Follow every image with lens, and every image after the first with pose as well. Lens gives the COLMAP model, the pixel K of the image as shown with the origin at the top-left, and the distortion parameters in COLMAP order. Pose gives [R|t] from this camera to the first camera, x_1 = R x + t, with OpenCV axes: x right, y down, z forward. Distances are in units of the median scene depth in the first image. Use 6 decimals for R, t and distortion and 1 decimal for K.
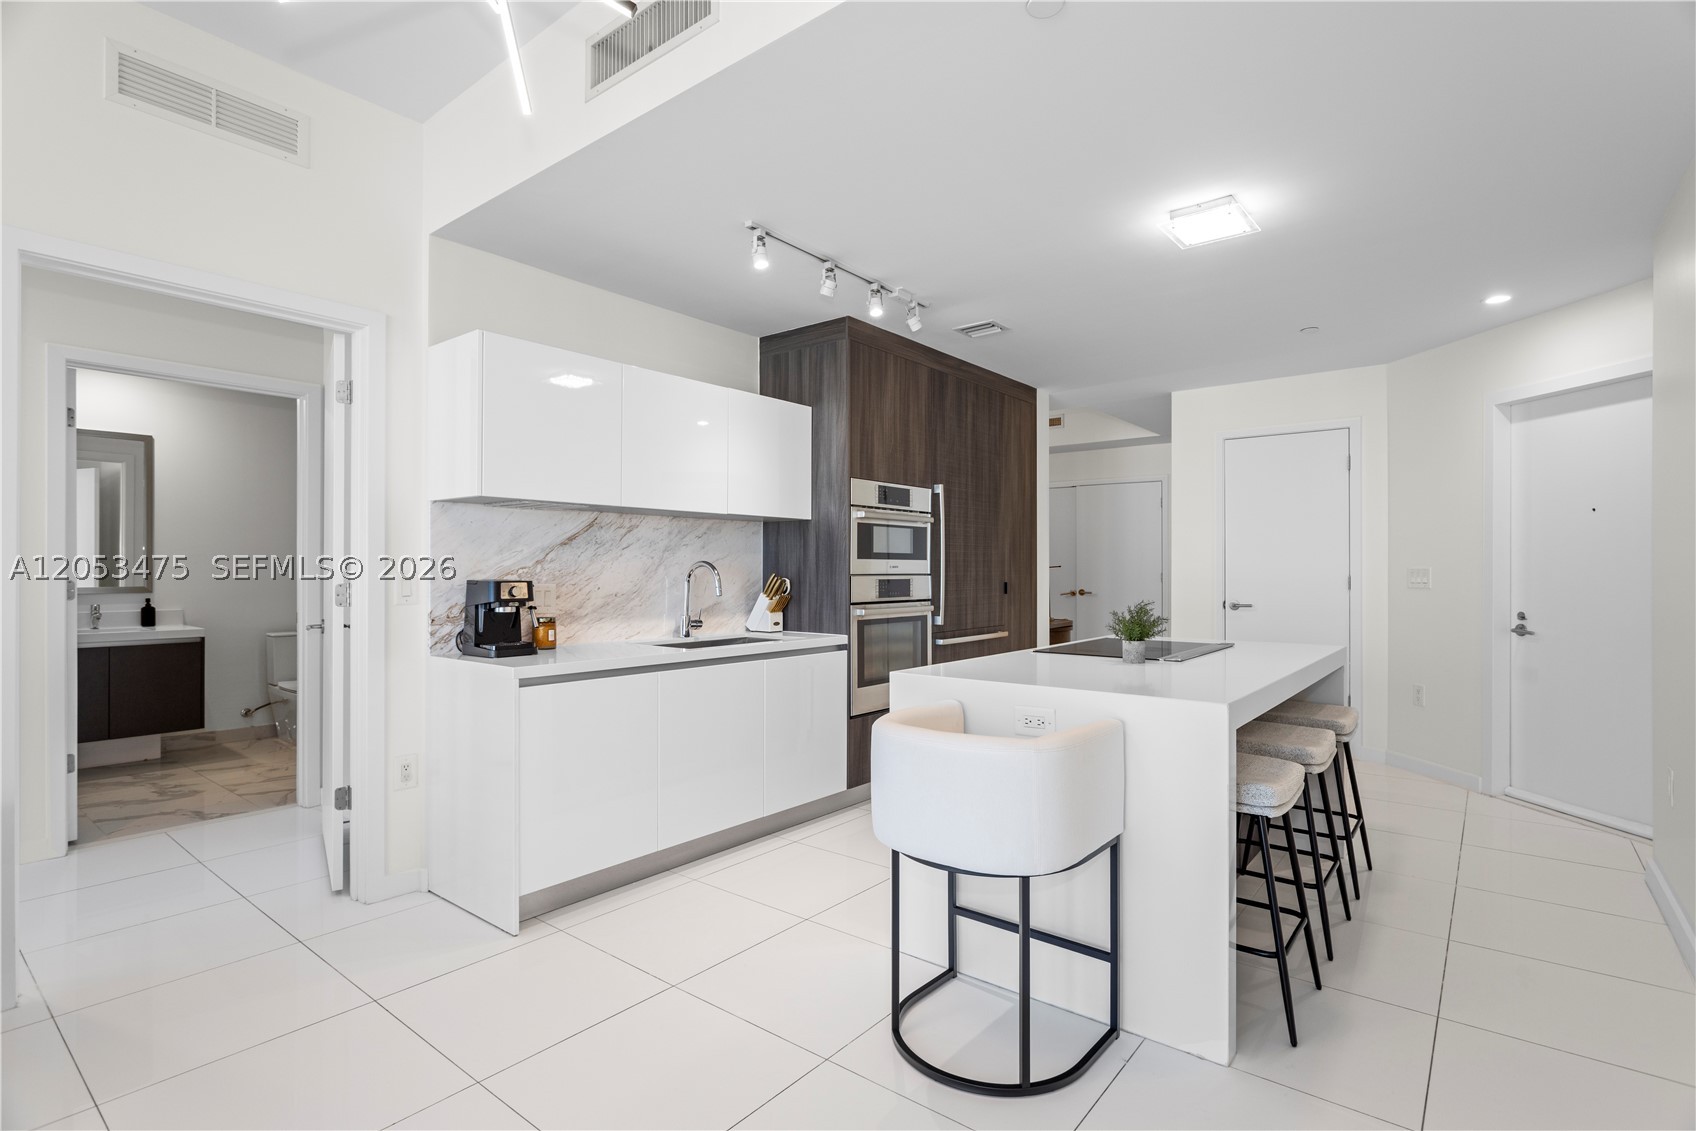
lens RADIAL K [[824.5, 0, 846.5], [0, 824.5, 567.5], [0, 0, 1]] dist [-0.015503, 0.007851]
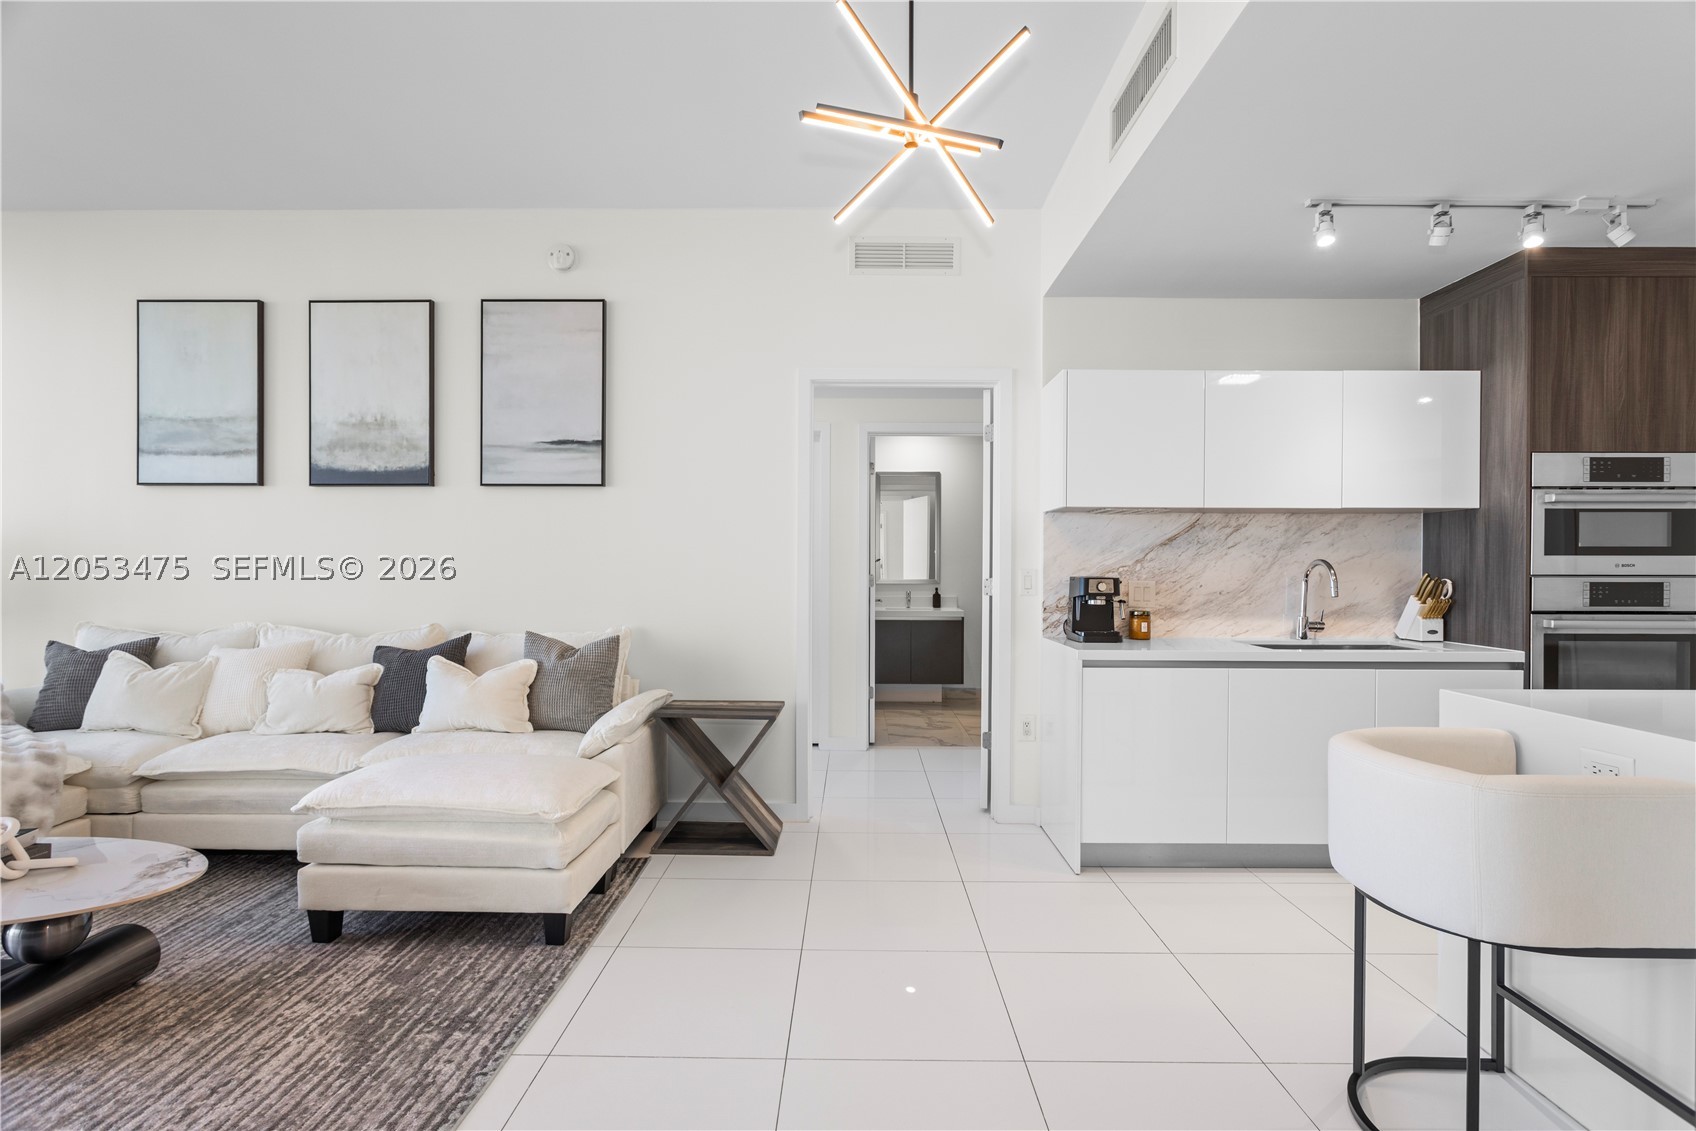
lens RADIAL K [[824.5, 0, 846.1], [0, 824.5, 570.3], [0, 0, 1]] dist [-0.015503, 0.007851]
pose [[0.618289, 0.004333, -0.785939, 0.213800], [0.000077, 0.999984, 0.005574, -0.000429], [0.785951, -0.003507, 0.618279, -0.001468]]
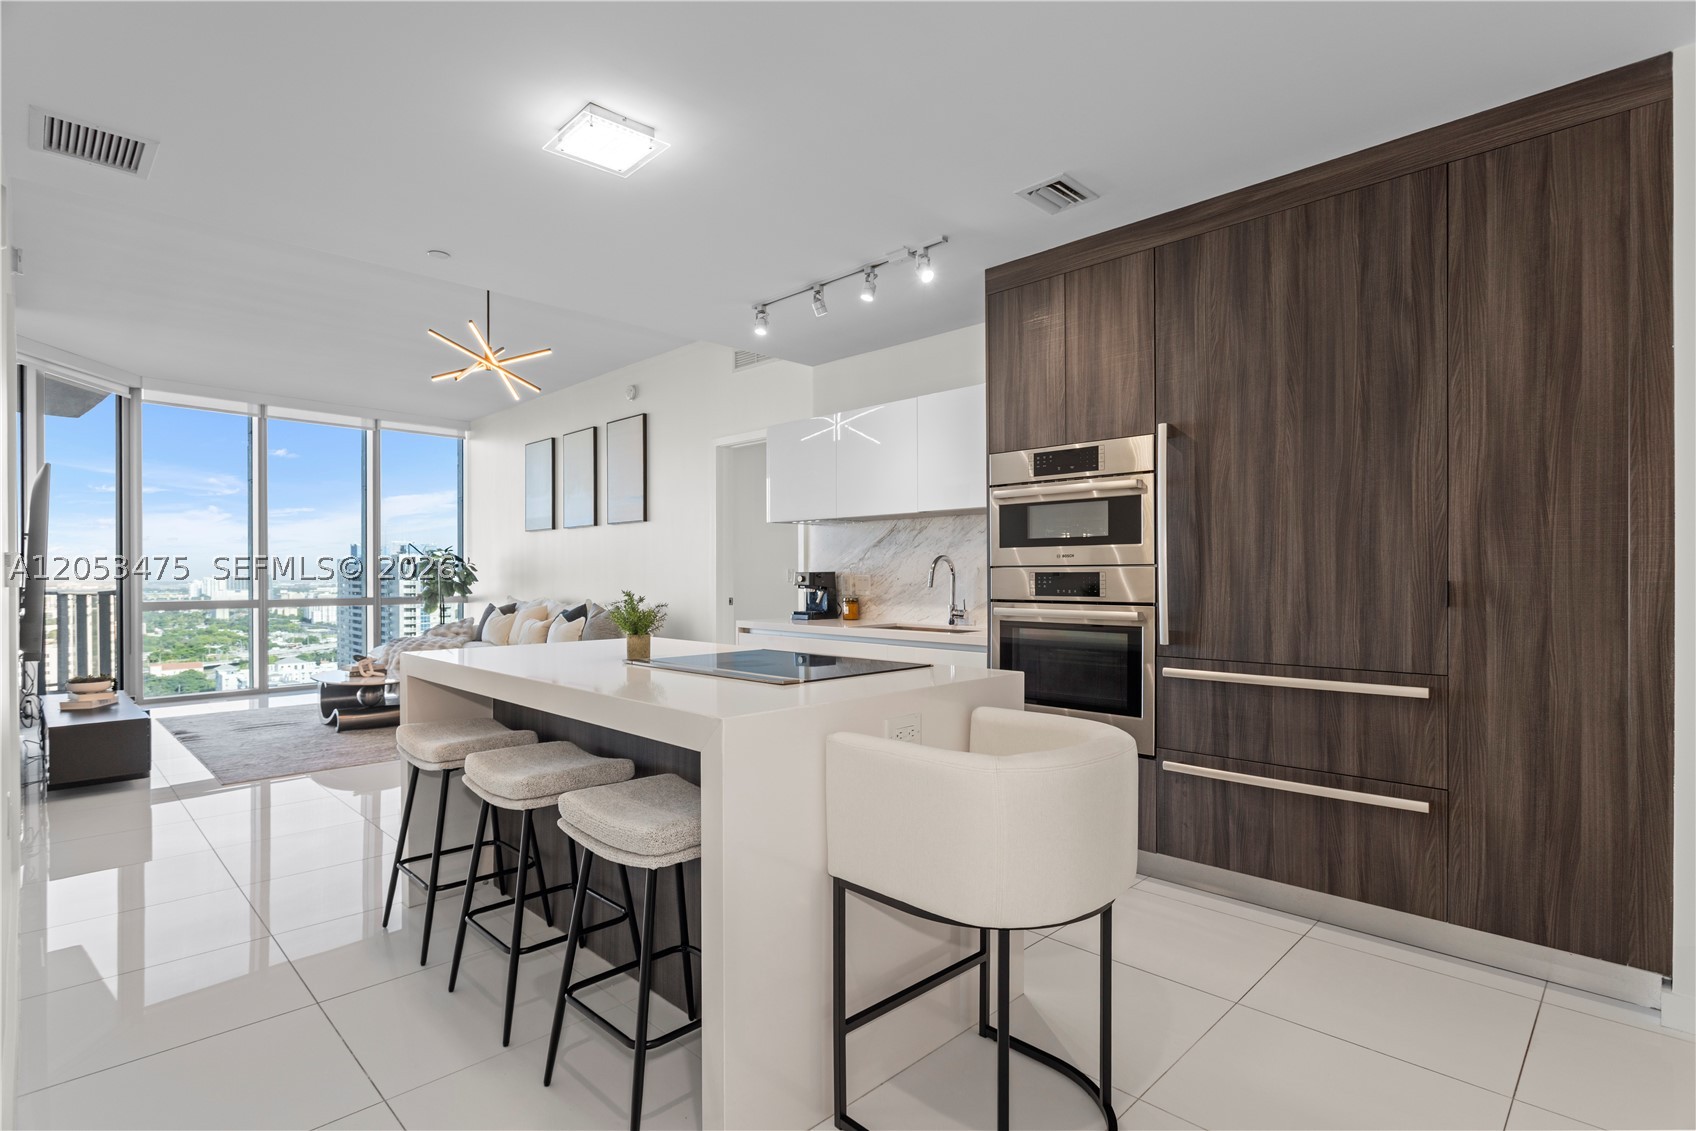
lens RADIAL K [[824.5, 0, 845.5], [0, 824.5, 574.6], [0, 0, 1]] dist [-0.015503, 0.007851]
pose [[-0.108182, 0.000480, -0.994131, 0.873915], [0.006040, 0.999982, -0.000175, 0.016376], [0.994113, -0.006023, -0.108183, 0.934162]]
